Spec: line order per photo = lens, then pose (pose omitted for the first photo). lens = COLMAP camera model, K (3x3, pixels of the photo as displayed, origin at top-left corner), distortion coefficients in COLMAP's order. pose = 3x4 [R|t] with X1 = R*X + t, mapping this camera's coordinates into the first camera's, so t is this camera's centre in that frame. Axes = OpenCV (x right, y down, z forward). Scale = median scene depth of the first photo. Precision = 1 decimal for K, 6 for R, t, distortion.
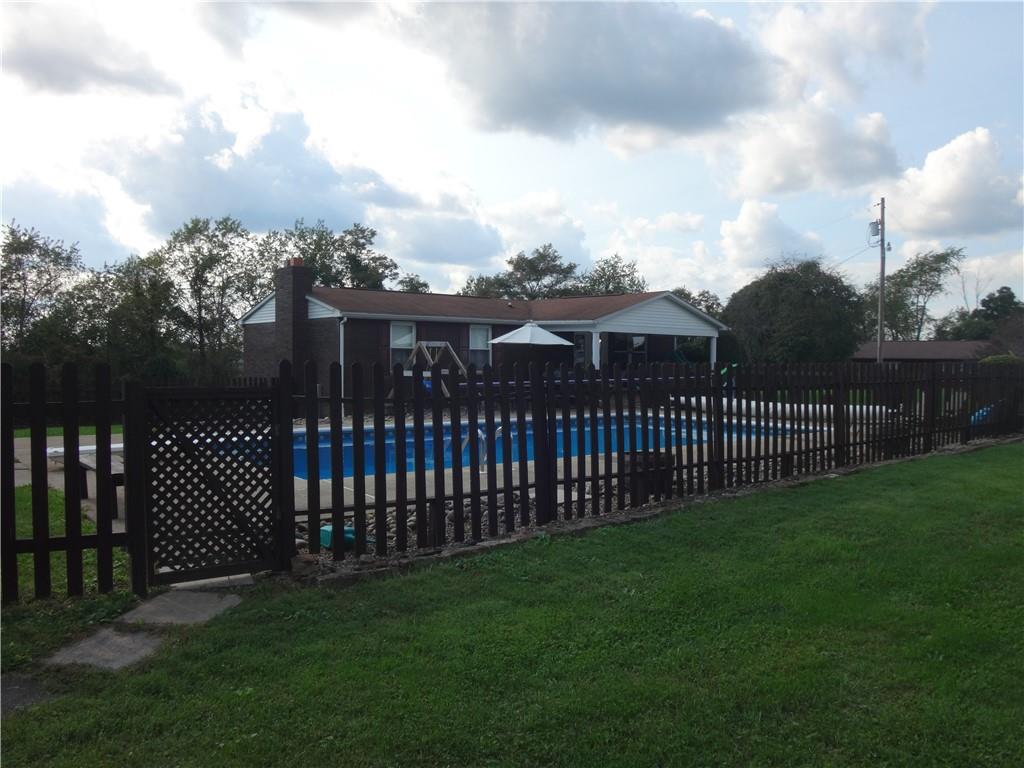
lens RADIAL K [[795.3, 0, 508.3], [0, 795.3, 379.1], [0, 0, 1]] dist [-0.024932, -0.056812]
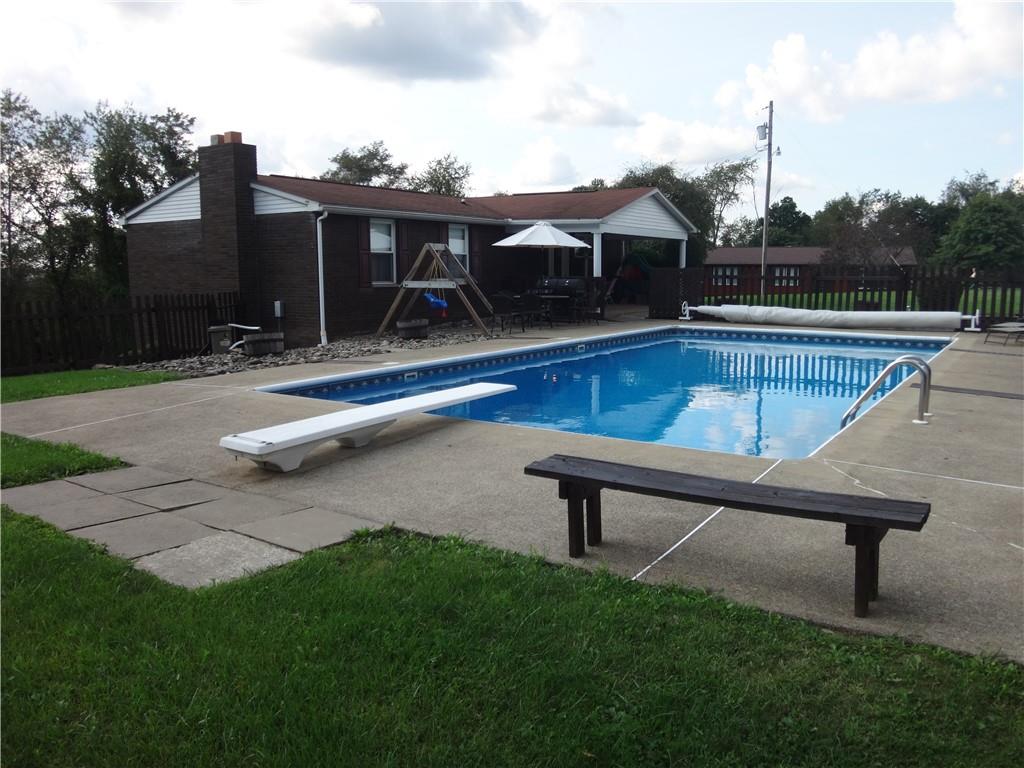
lens RADIAL K [[795.3, 0, 508.3], [0, 795.3, 379.1], [0, 0, 1]] dist [-0.024932, -0.056812]
pose [[0.958920, -0.047342, 0.279697, -0.098413], [0.015269, 0.993160, 0.115758, -0.001205], [-0.283264, -0.106732, 0.953084, 0.076550]]
